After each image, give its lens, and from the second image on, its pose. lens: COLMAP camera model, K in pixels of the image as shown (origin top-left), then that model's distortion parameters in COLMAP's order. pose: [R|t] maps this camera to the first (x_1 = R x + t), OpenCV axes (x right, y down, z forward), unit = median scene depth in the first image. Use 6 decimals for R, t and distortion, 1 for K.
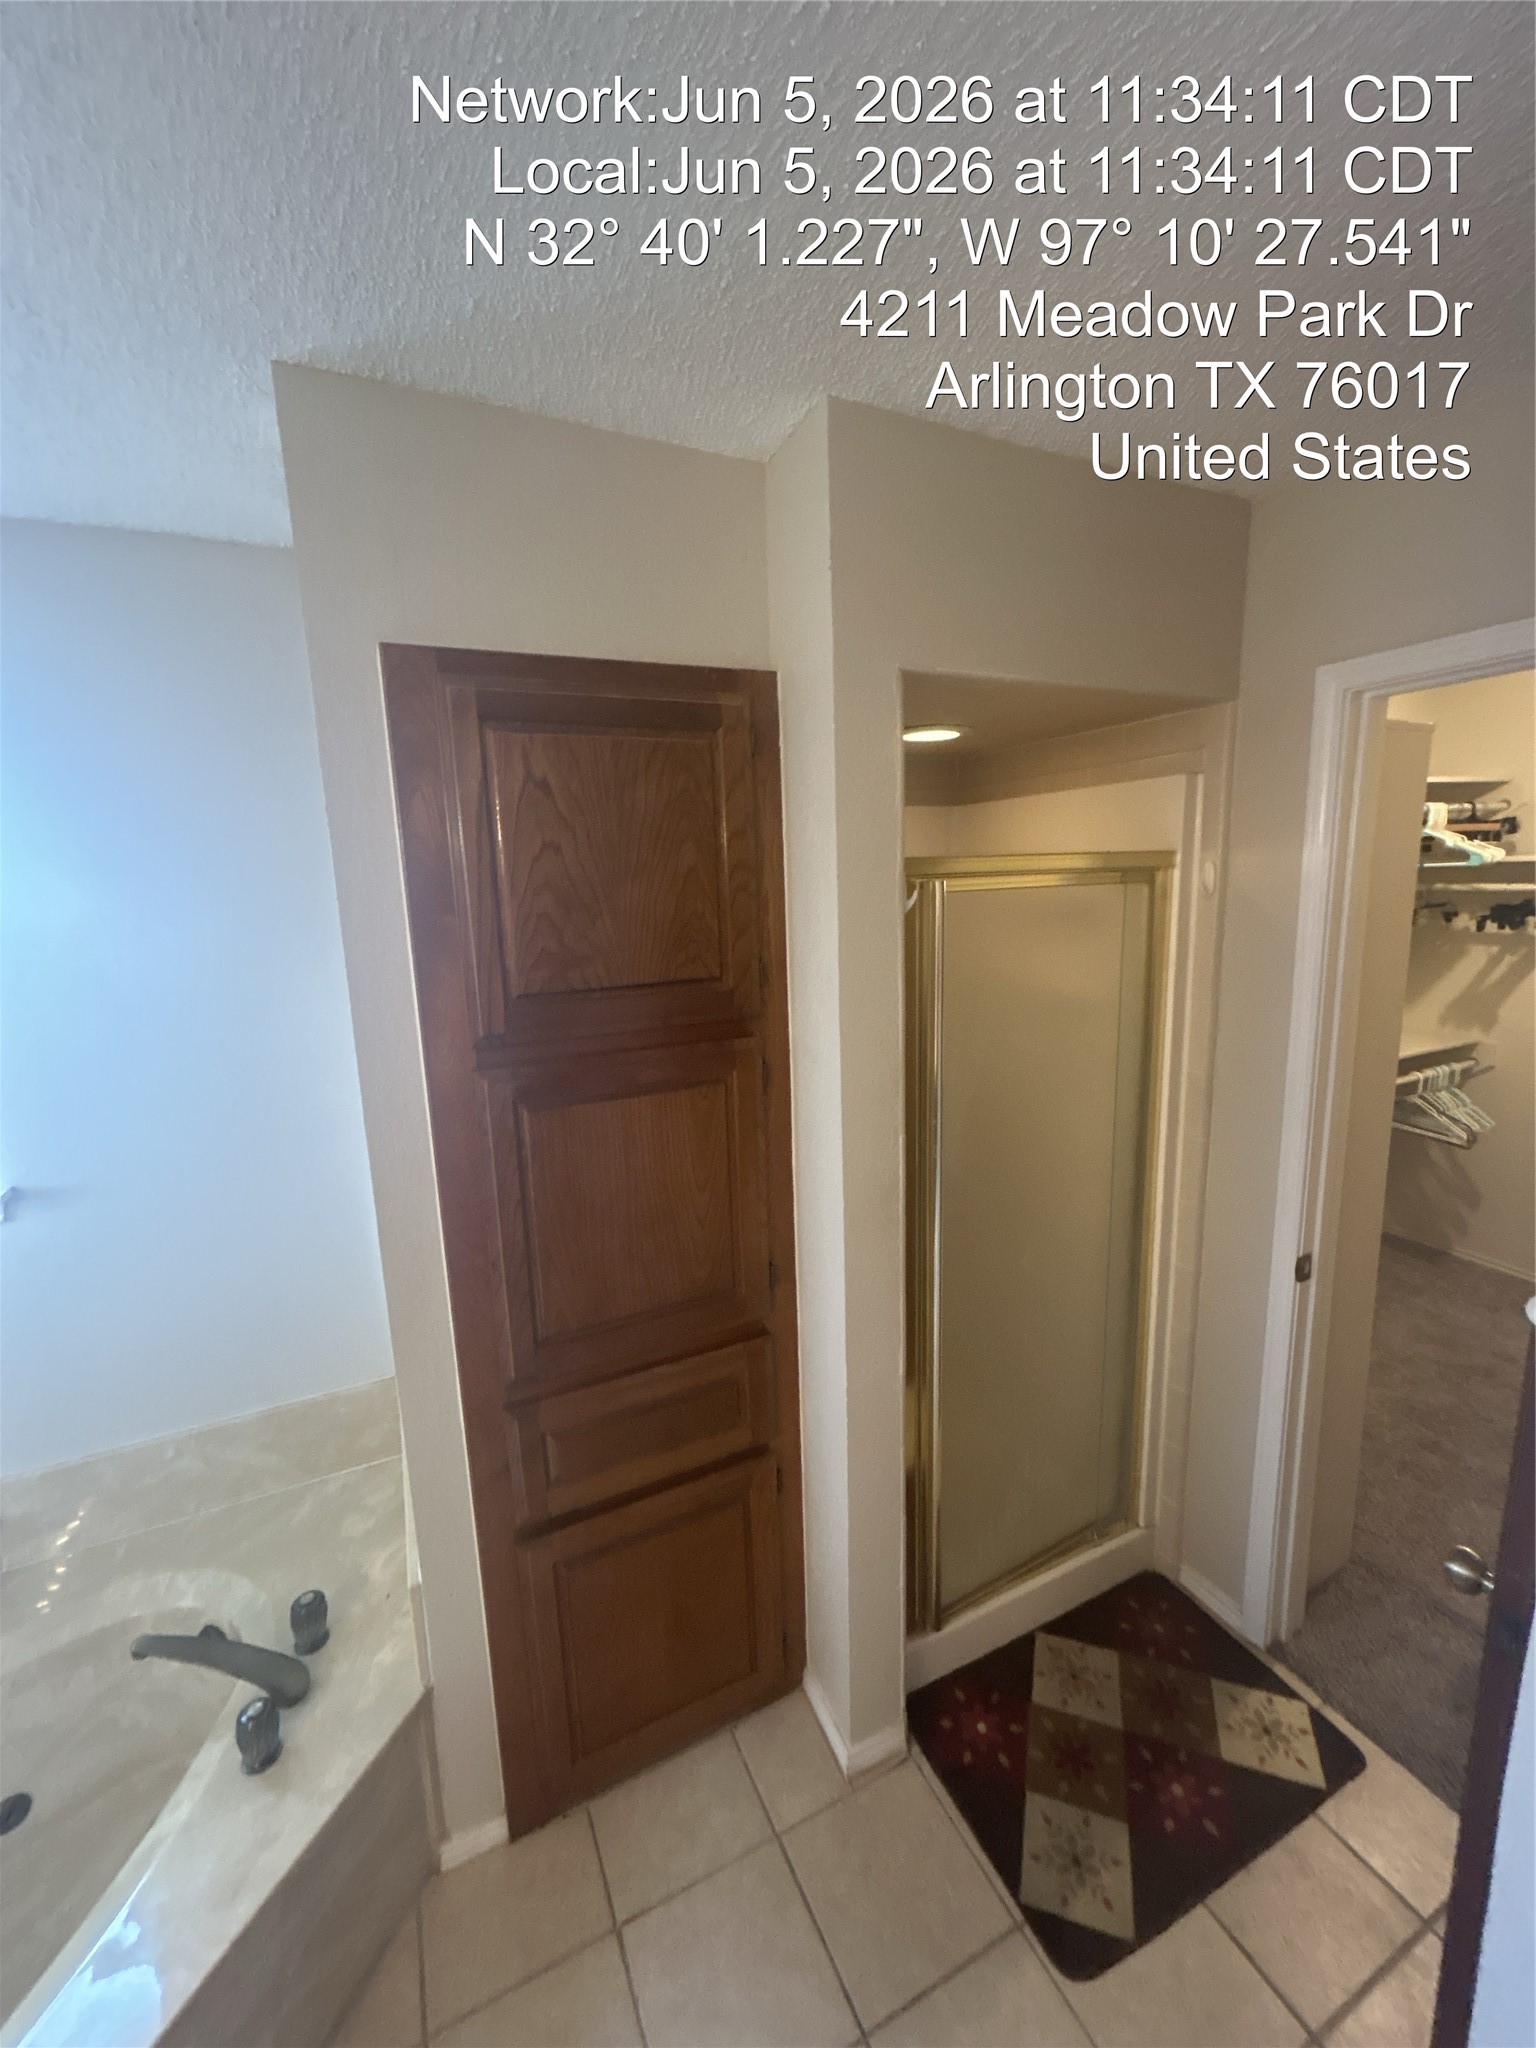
lens RADIAL K [[821.7, 0, 768.0], [0, 821.7, 1024.0], [0, 0, 1]] dist [0.013299, -0.007321]
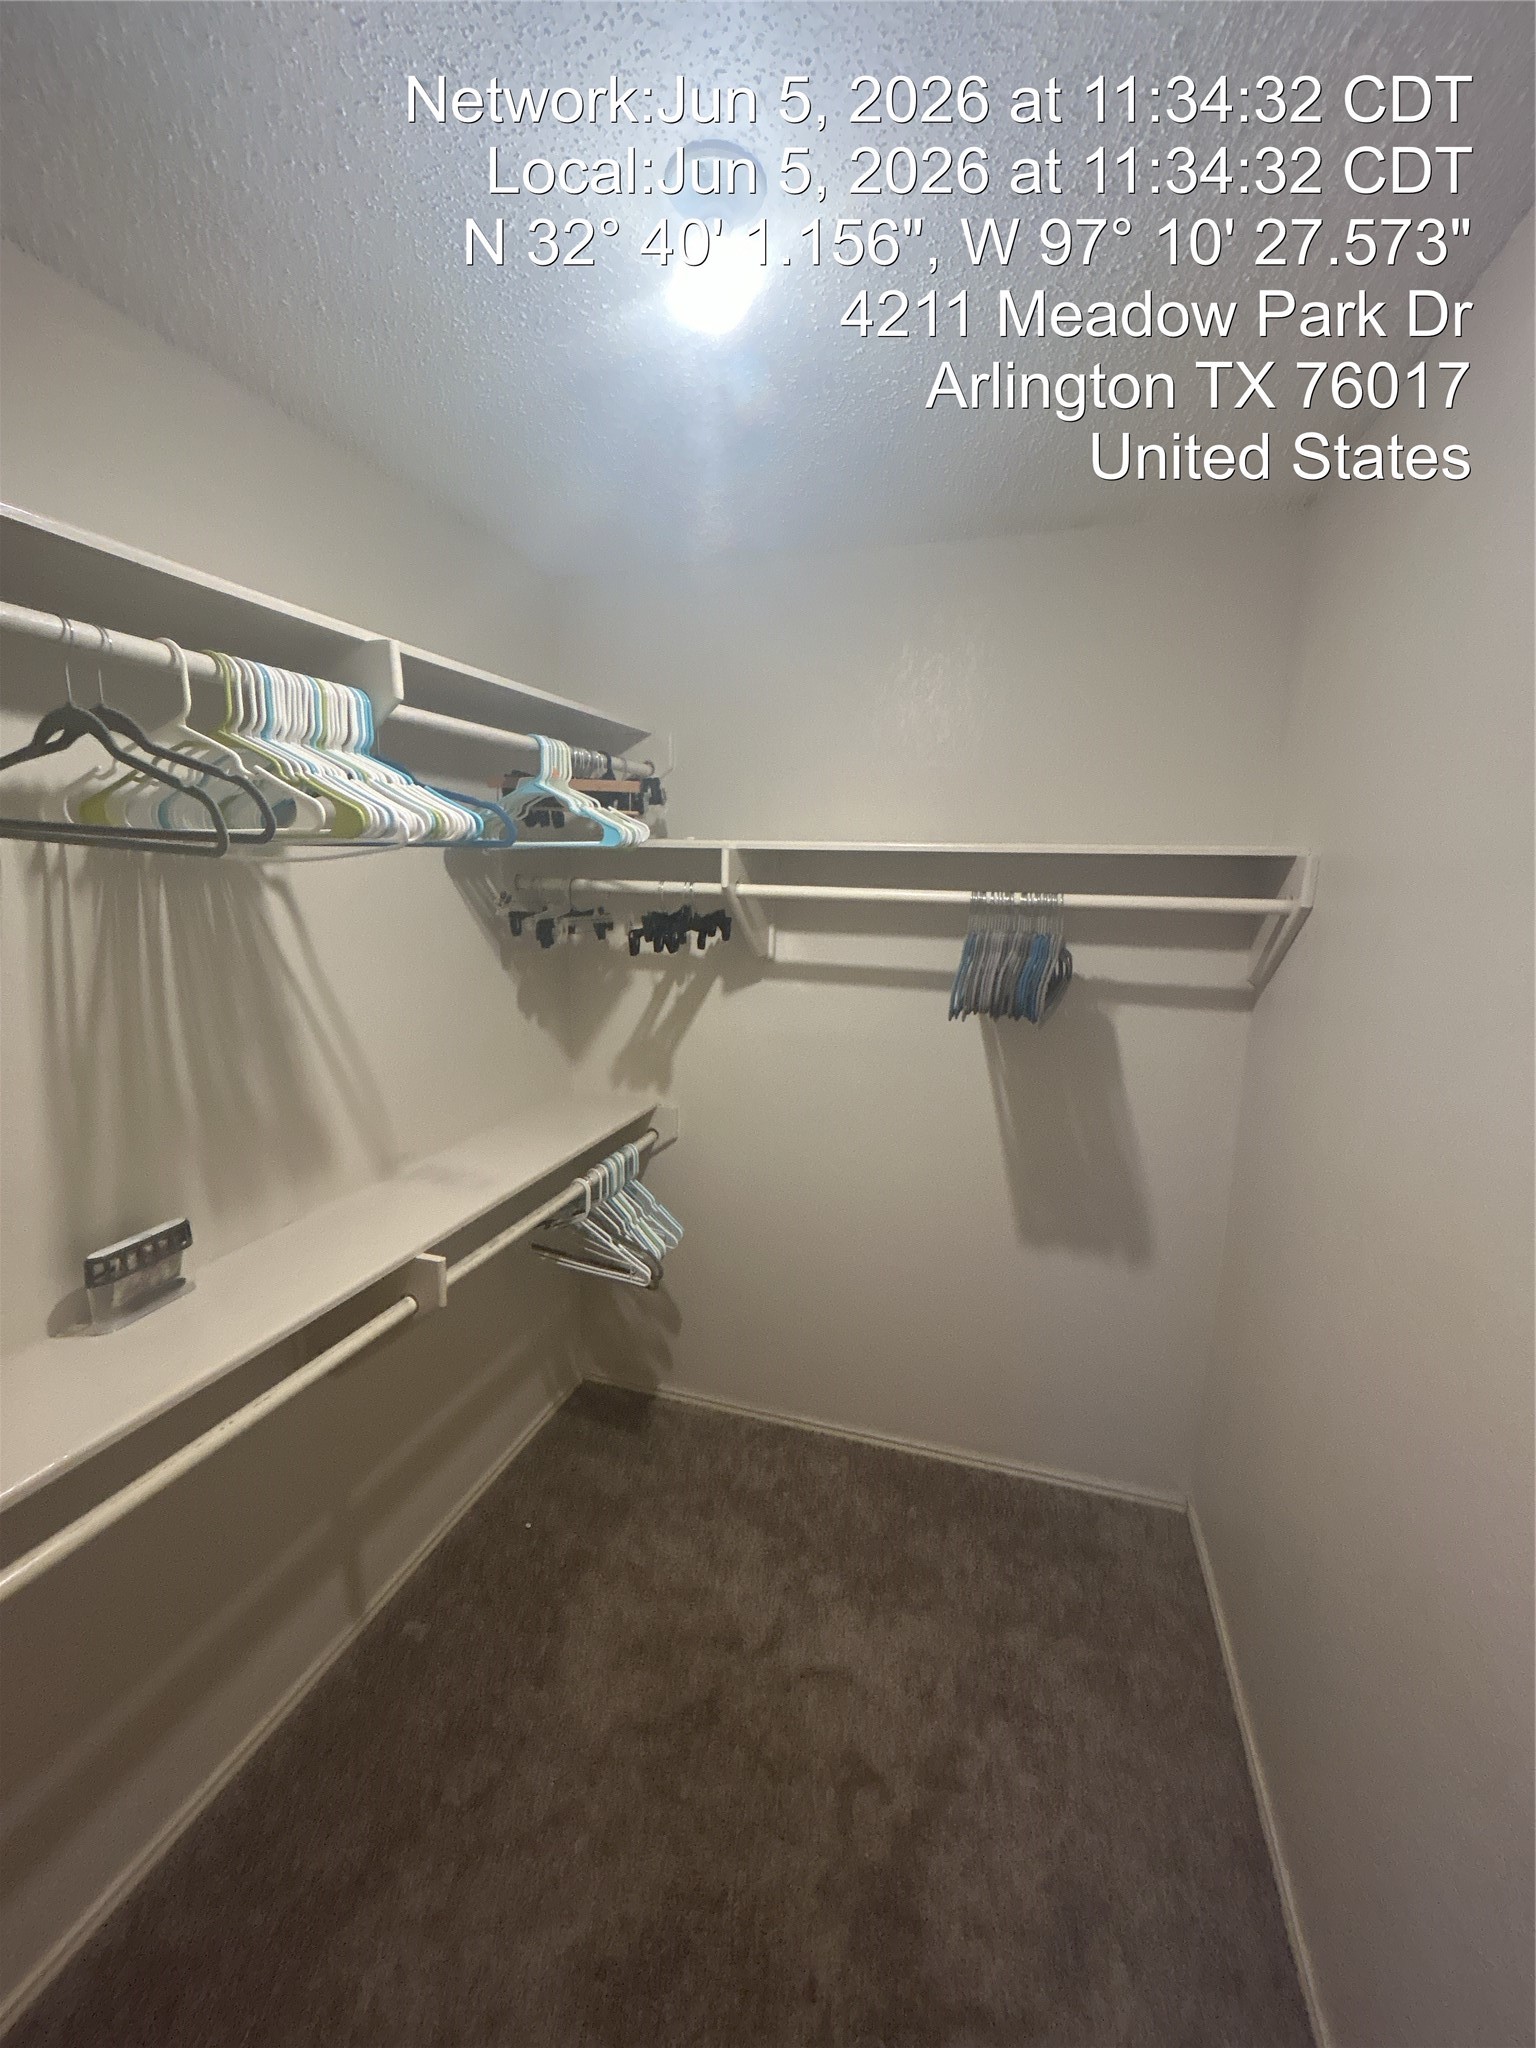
lens RADIAL K [[821.7, 0, 768.0], [0, 821.7, 1024.0], [0, 0, 1]] dist [0.013299, -0.007321]
pose [[0.684414, -0.090735, 0.723425, 0.440801], [0.094654, 0.994887, 0.035233, -0.067041], [-0.722923, 0.044361, 0.689503, 0.461116]]
